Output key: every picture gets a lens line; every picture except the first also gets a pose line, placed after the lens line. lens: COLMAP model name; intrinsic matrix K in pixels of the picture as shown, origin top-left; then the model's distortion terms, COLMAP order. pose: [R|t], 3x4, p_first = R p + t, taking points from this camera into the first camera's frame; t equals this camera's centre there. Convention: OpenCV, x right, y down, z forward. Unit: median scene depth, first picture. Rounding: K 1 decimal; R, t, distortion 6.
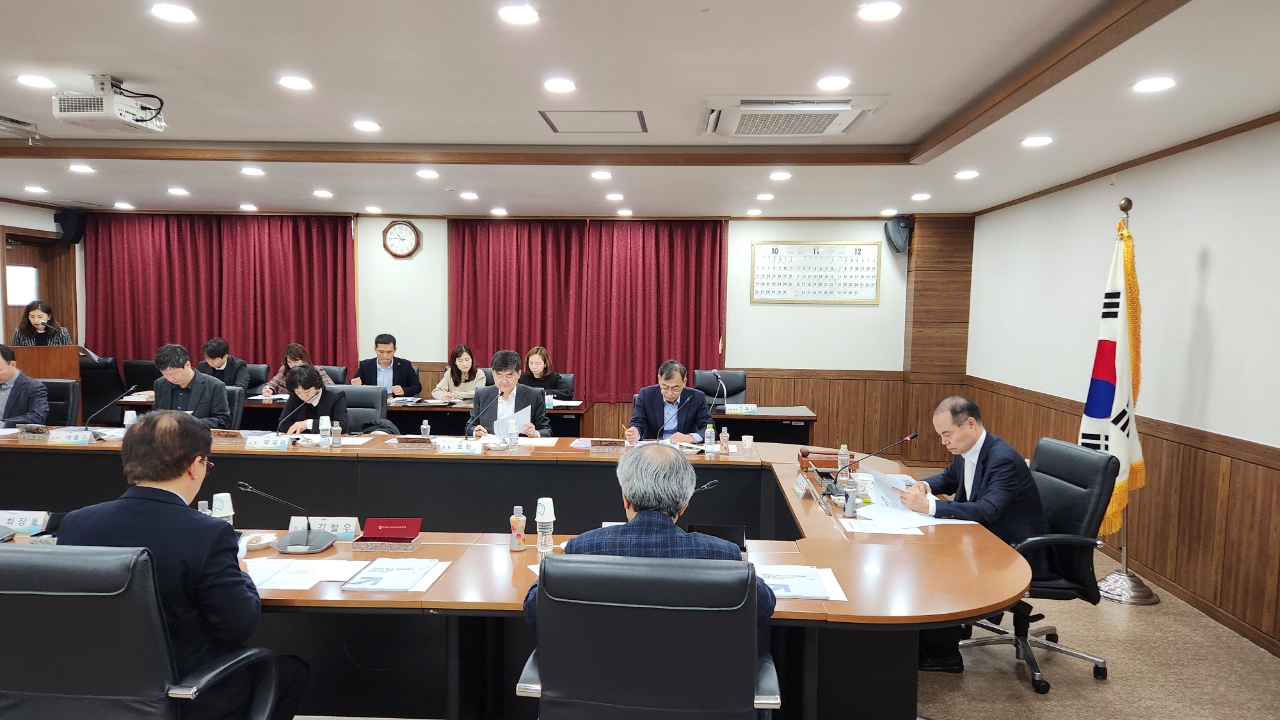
lens RADIAL K [[848.4, 0, 636.1], [0, 848.4, 369.5], [0, 0, 1]] dist [0.080952, -0.056925]
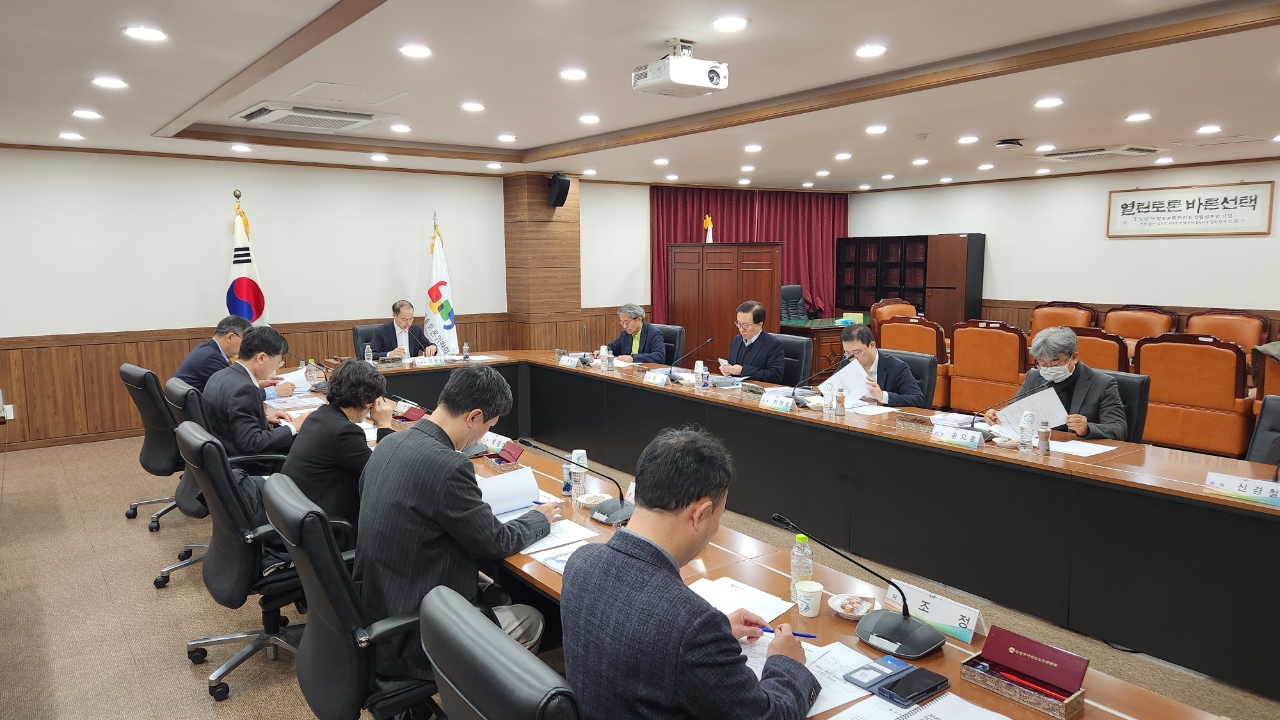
lens RADIAL K [[848.4, 0, 632.2], [0, 848.4, 349.5], [0, 0, 1]] dist [0.080952, -0.056925]
pose [[-0.641799, -0.095207, 0.760940, -0.919724], [0.053289, 0.984328, 0.168102, -0.105009], [-0.765019, 0.148437, -0.626667, 1.164720]]
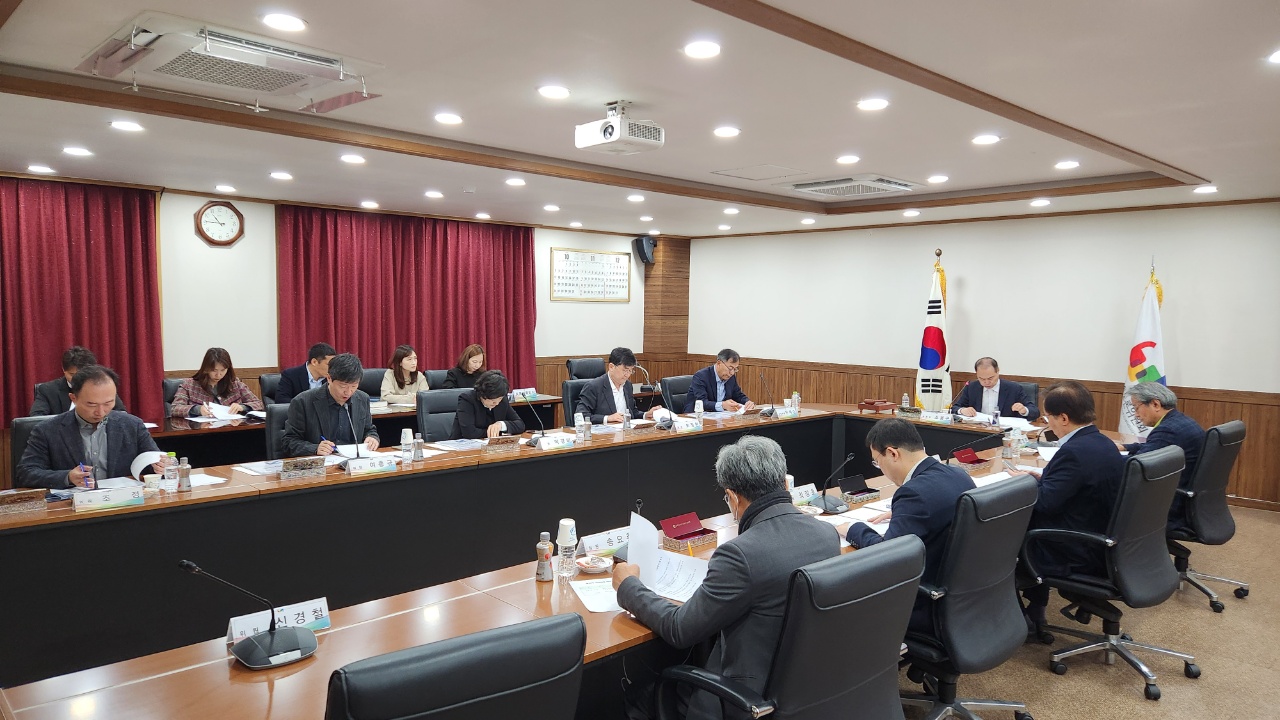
lens RADIAL K [[848.4, 0, 643.2], [0, 848.4, 351.4], [0, 0, 1]] dist [0.080952, -0.056925]
pose [[0.676136, -0.043083, 0.735516, -0.931736], [0.047933, 0.998746, 0.014439, -0.029104], [-0.735216, 0.025492, 0.677353, 0.187375]]
